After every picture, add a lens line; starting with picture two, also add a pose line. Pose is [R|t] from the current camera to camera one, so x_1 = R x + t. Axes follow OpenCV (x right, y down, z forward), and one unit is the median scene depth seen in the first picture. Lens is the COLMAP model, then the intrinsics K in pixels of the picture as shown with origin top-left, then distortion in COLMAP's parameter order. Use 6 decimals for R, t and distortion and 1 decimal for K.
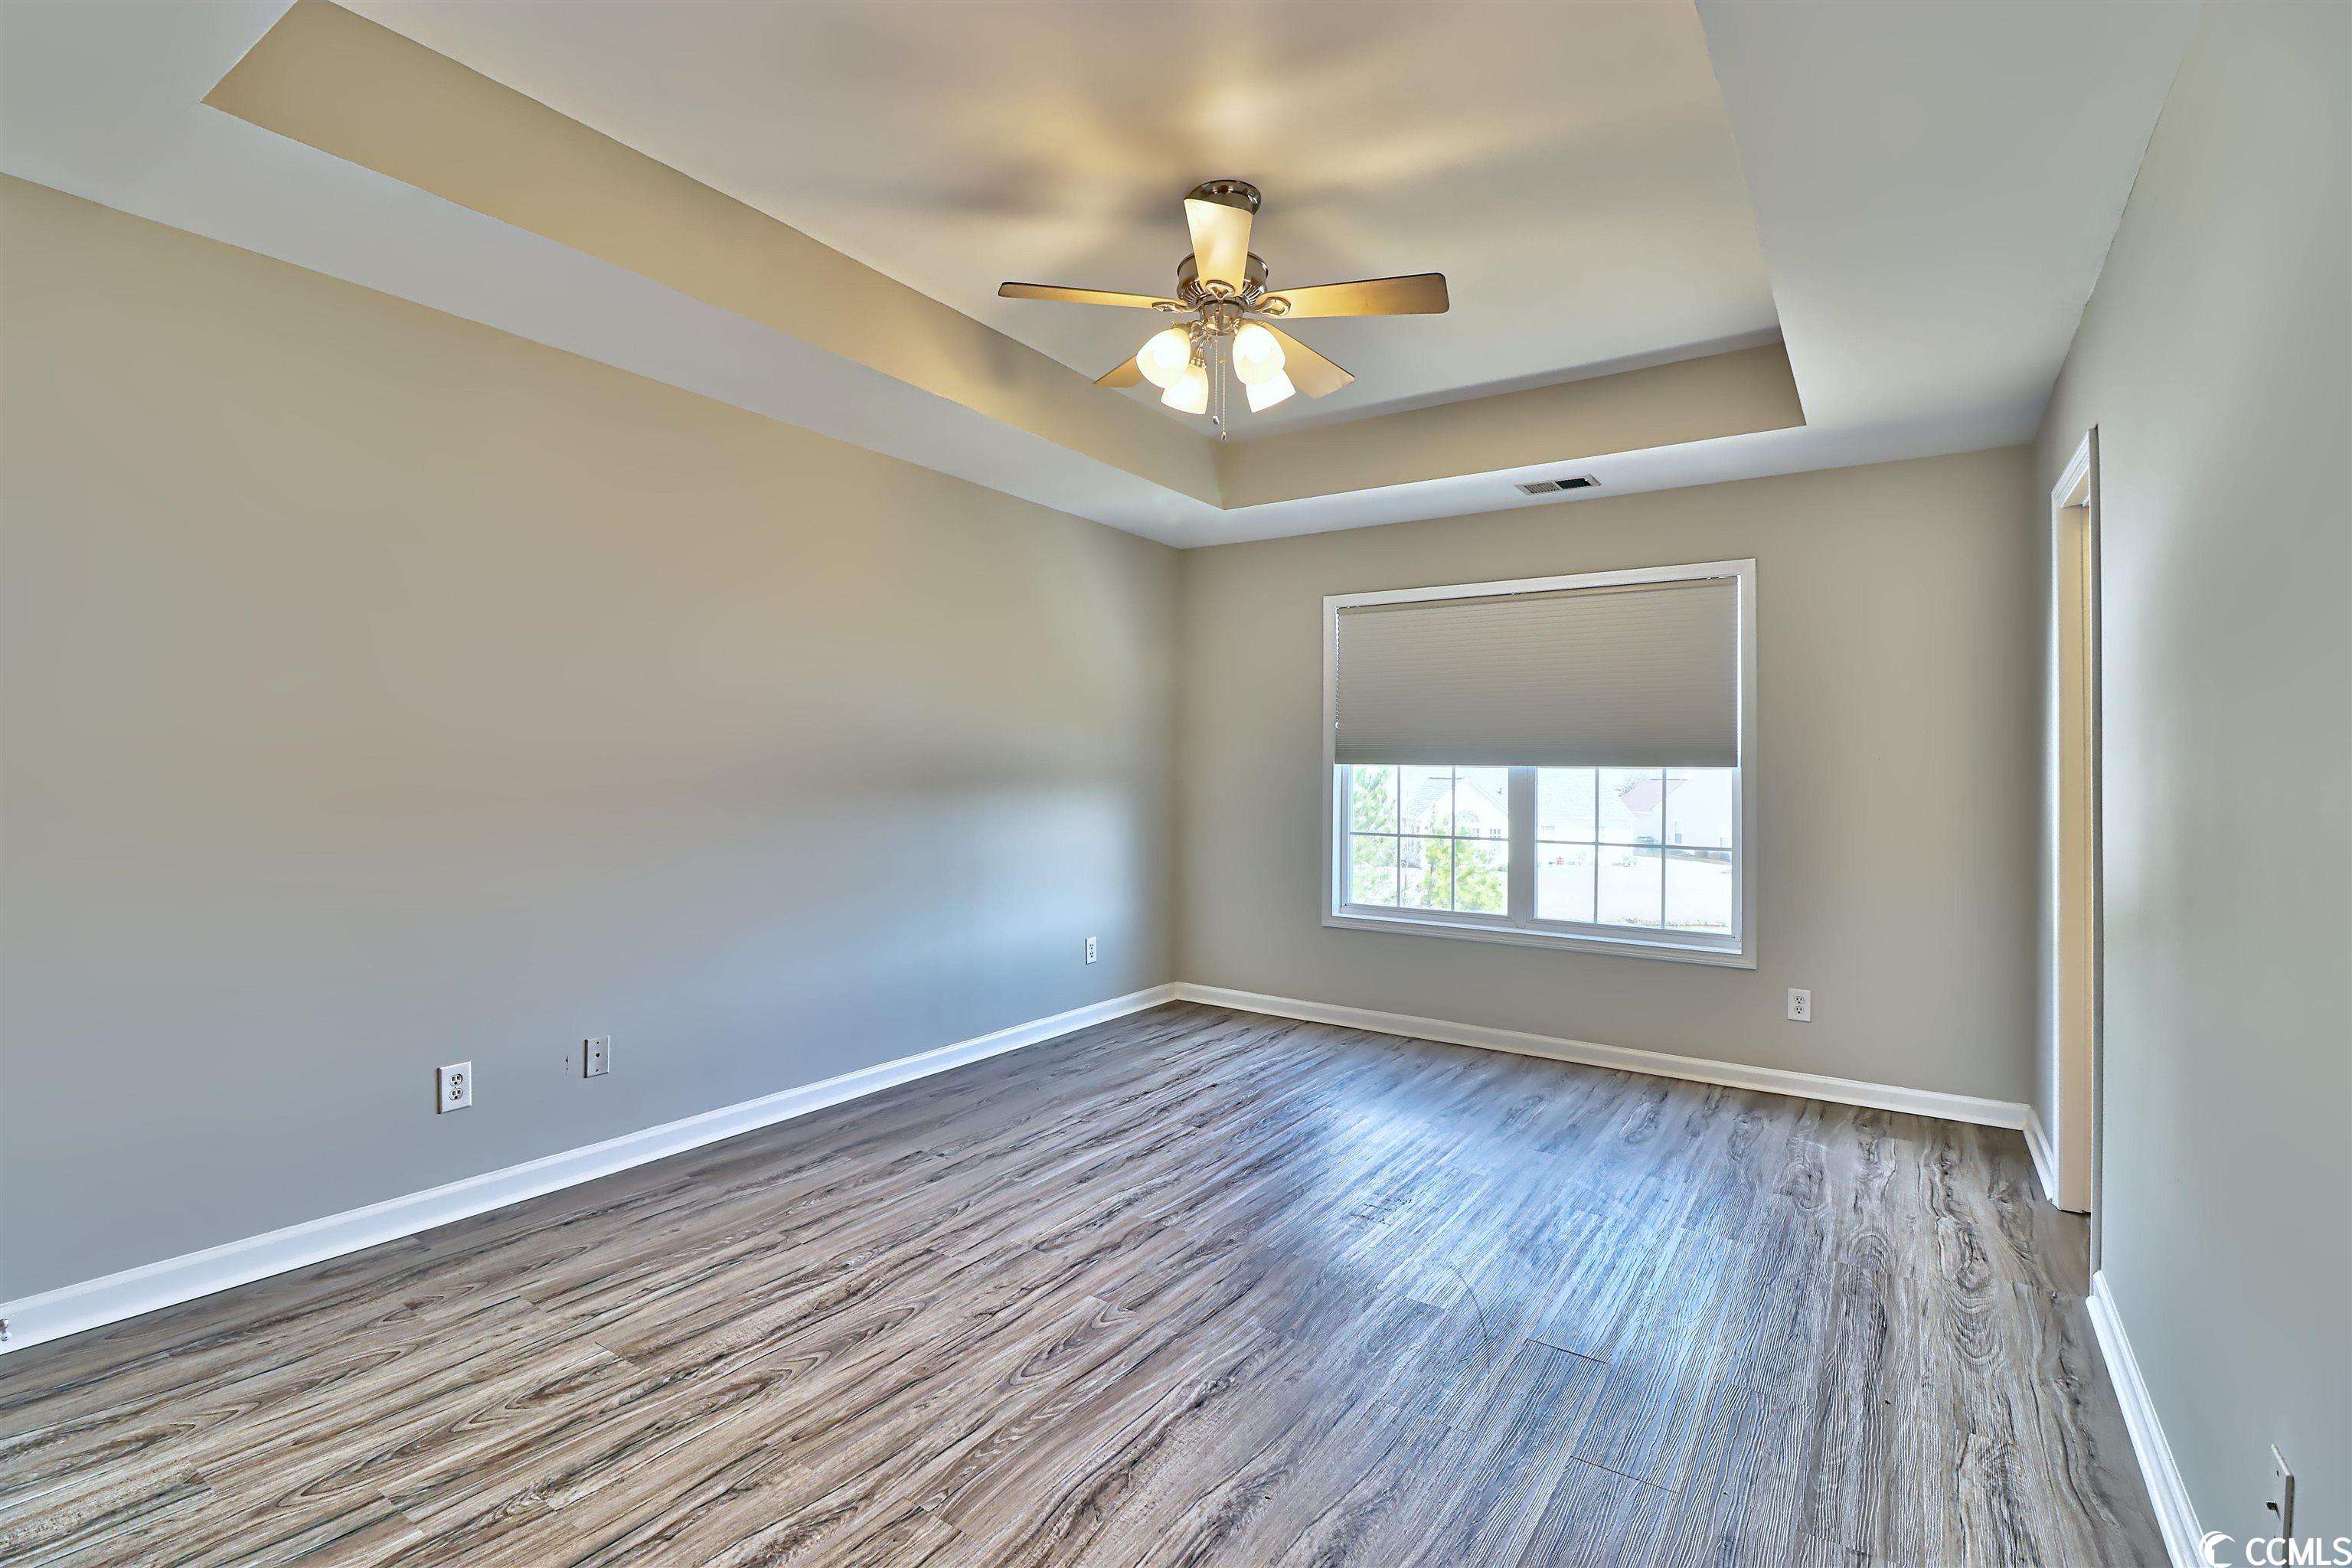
lens RADIAL K [[1083.0, 0, 1178.9], [0, 1083.0, 775.4], [0, 0, 1]] dist [-0.003923, -0.001123]
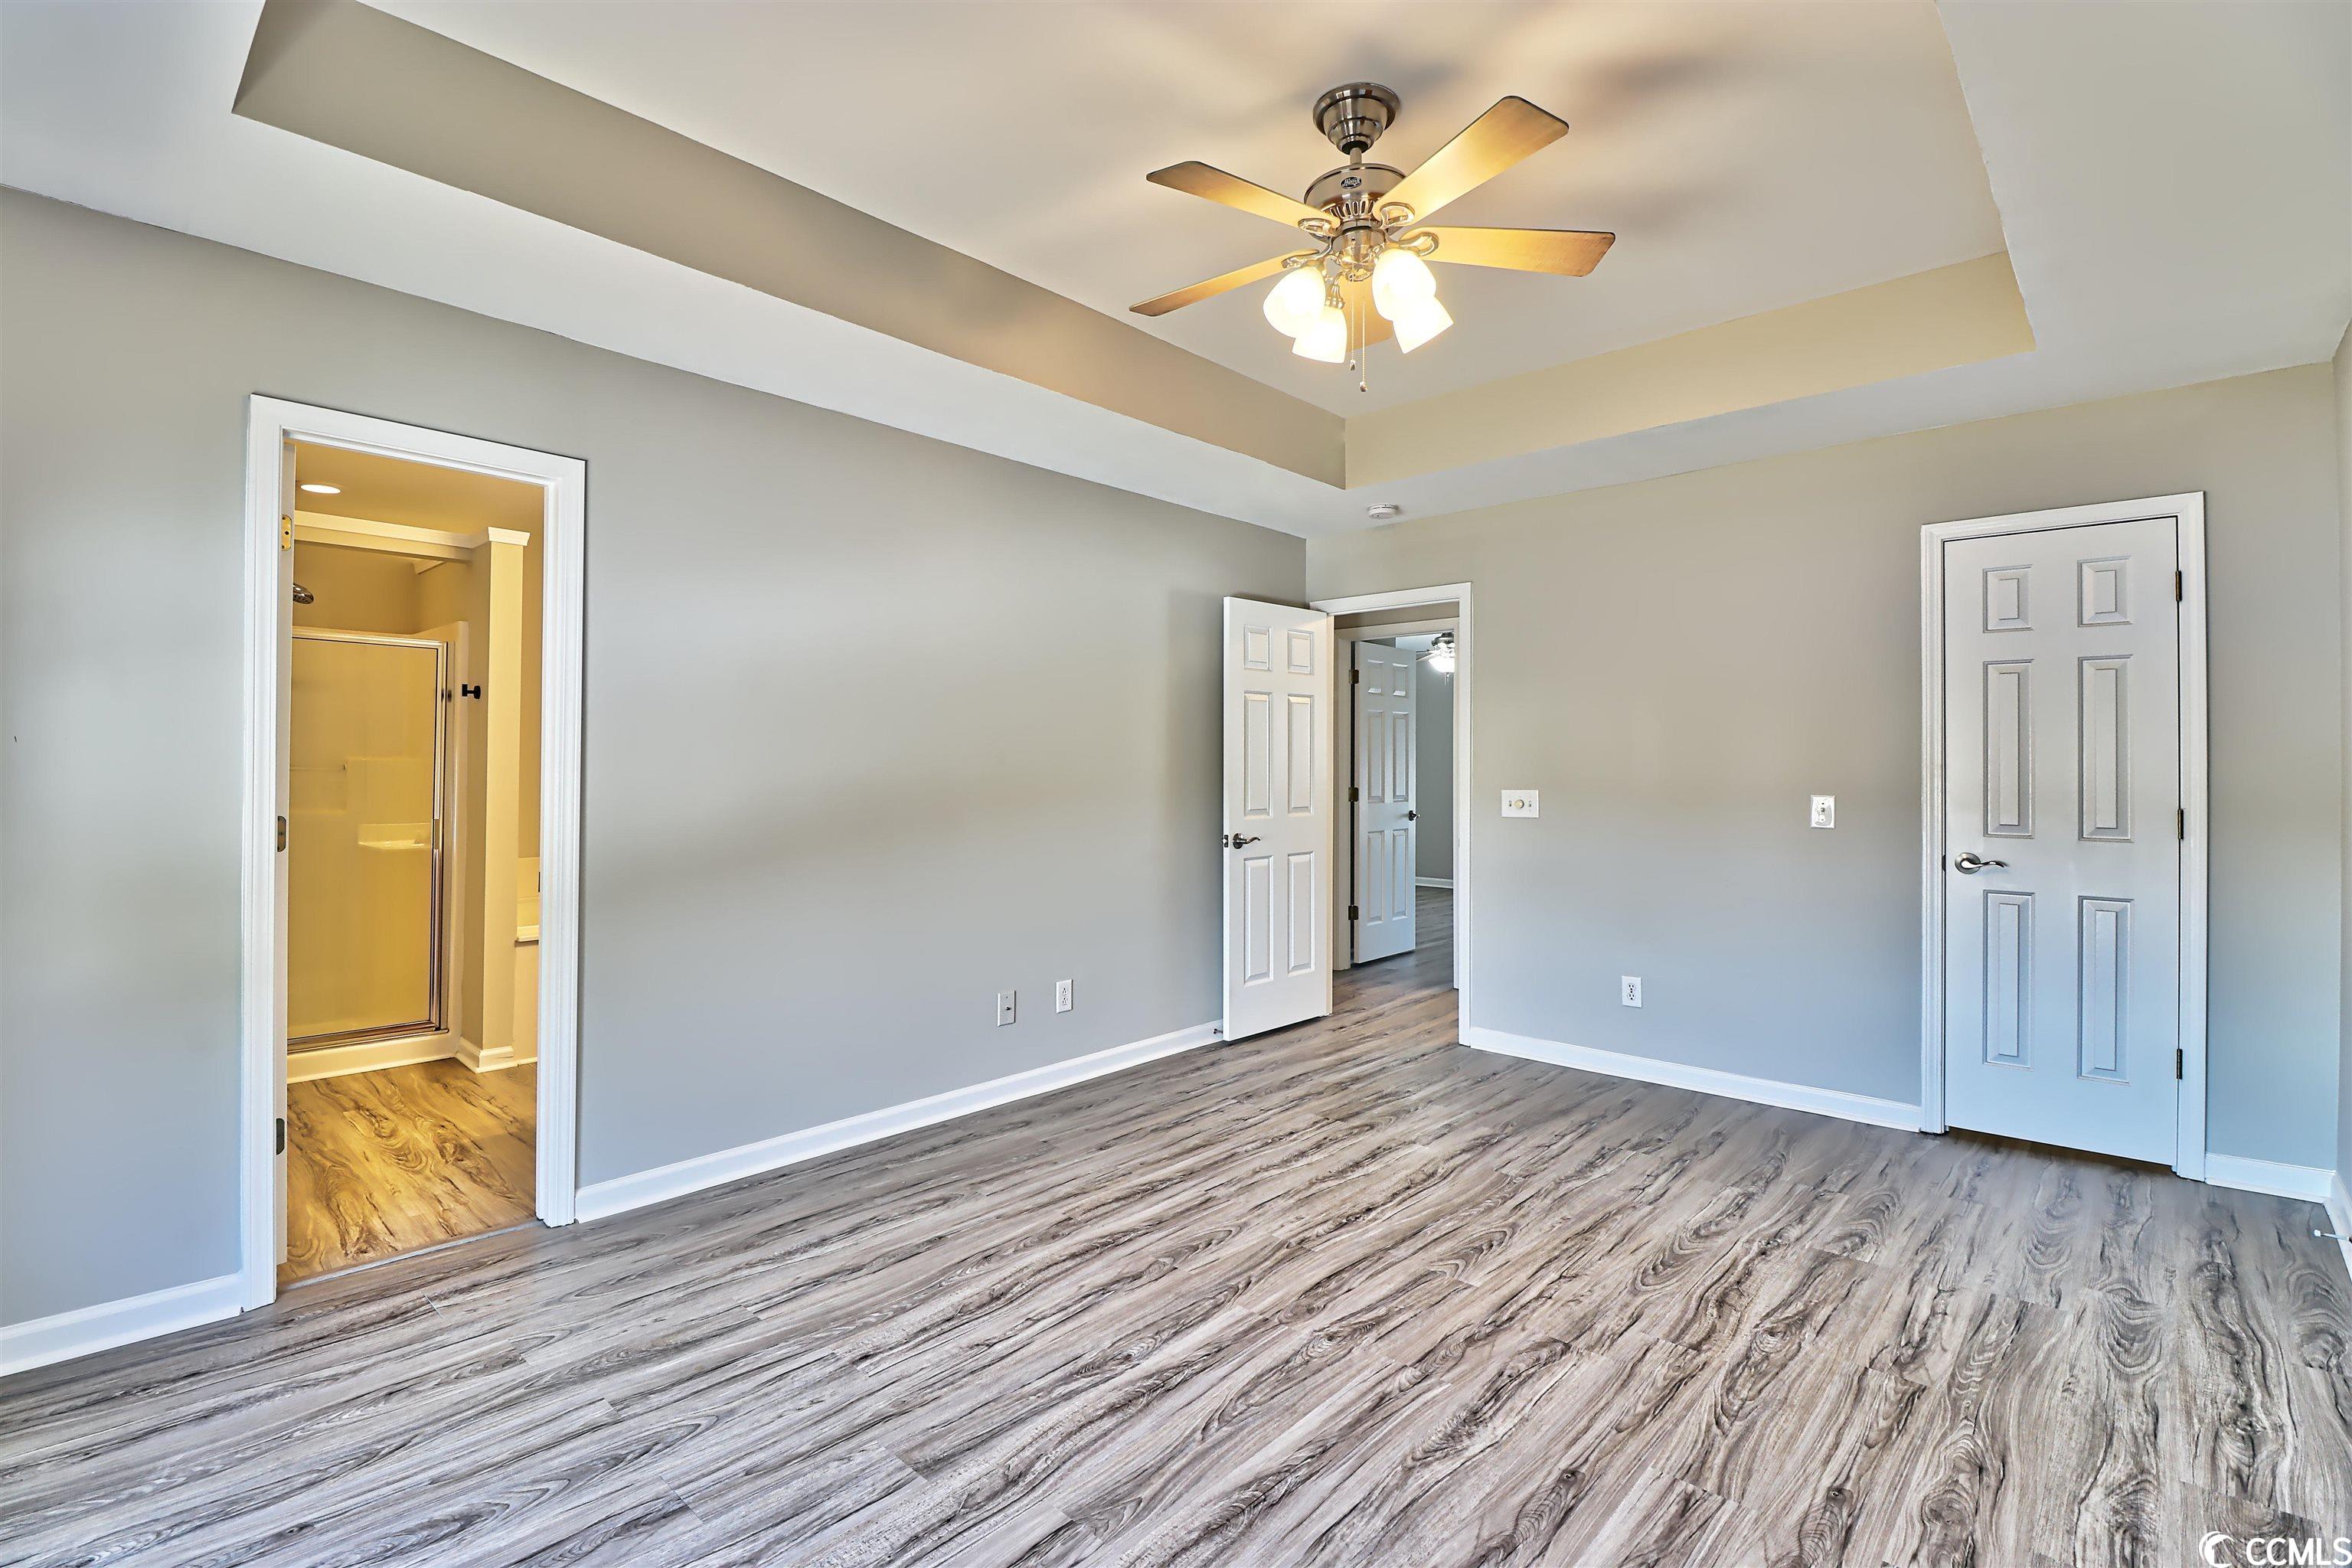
lens RADIAL K [[1083.0, 0, 1176.1], [0, 1083.0, 770.4], [0, 0, 1]] dist [-0.003923, -0.001123]
pose [[-0.987625, -0.019013, 0.155678, 0.051470], [-0.017809, 0.999800, 0.009126, -0.011877], [-0.155820, 0.006241, -0.987766, 2.140099]]
